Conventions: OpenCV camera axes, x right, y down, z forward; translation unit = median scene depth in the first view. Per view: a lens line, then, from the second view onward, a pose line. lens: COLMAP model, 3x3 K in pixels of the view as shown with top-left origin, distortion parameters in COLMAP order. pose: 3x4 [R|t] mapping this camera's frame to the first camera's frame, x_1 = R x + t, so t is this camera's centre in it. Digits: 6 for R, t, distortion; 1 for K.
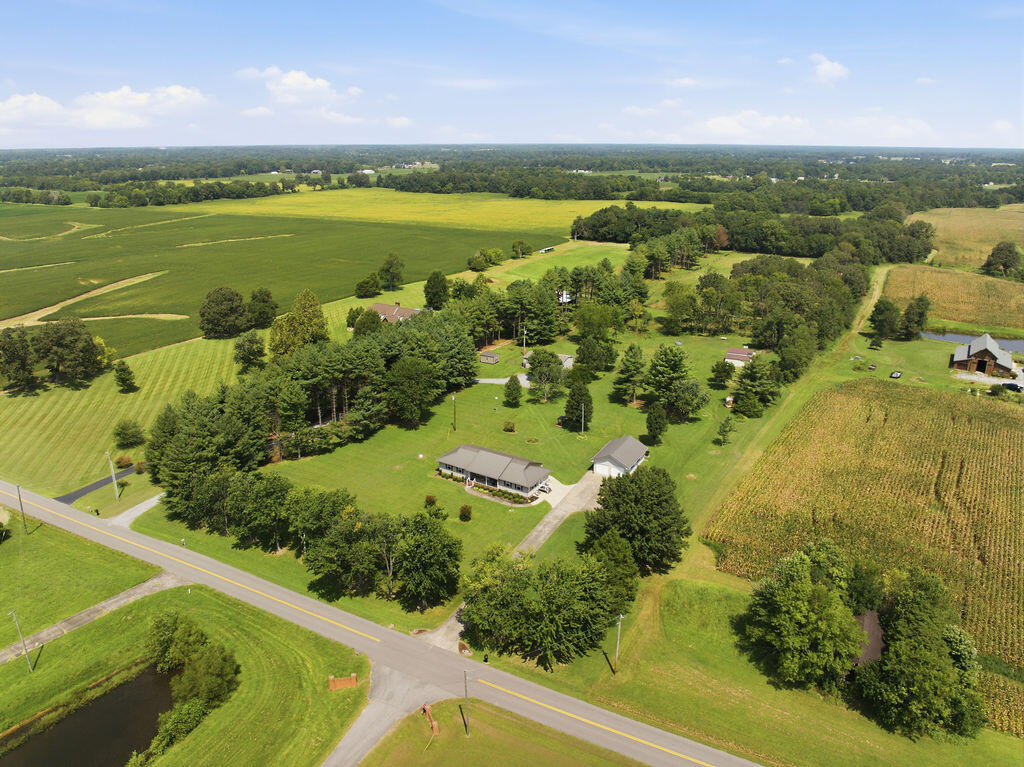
lens RADIAL K [[719.6, 0, 512.0], [0, 719.6, 383.5], [0, 0, 1]] dist [-0.048489, 0.020400]
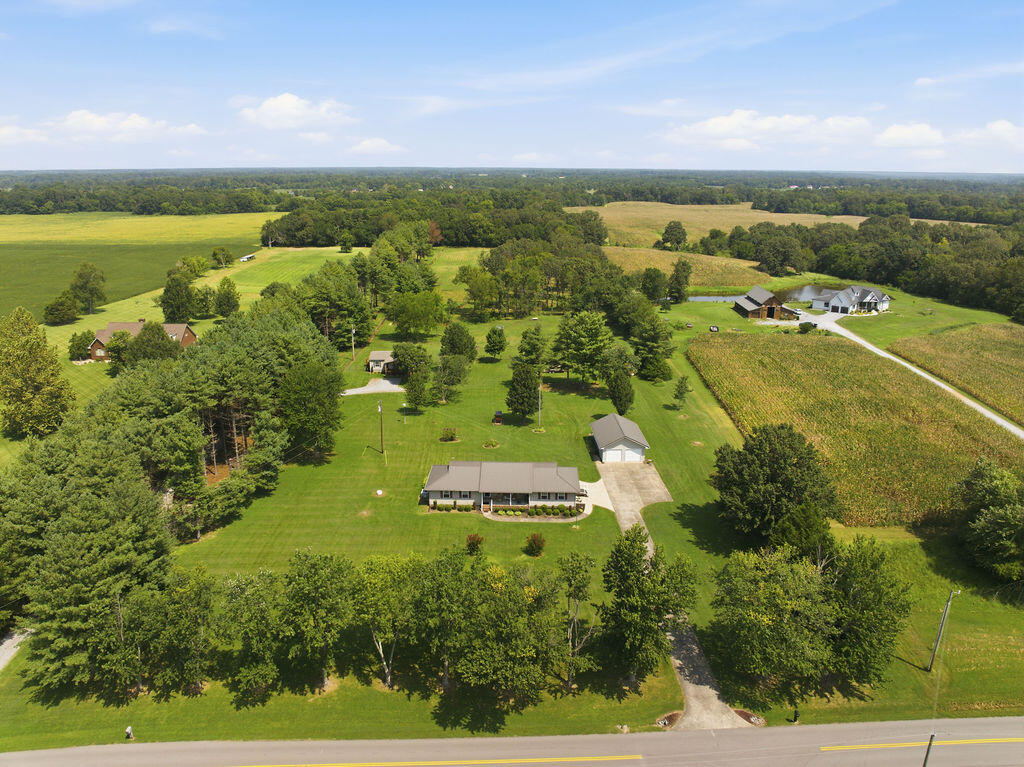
lens RADIAL K [[719.6, 0, 512.0], [0, 719.6, 383.5], [0, 0, 1]] dist [-0.048489, 0.020400]
pose [[0.859388, -0.146154, 0.489991, -0.316246], [0.160651, 0.986931, 0.012618, 0.006987], [-0.485432, 0.067874, 0.871636, 0.288842]]
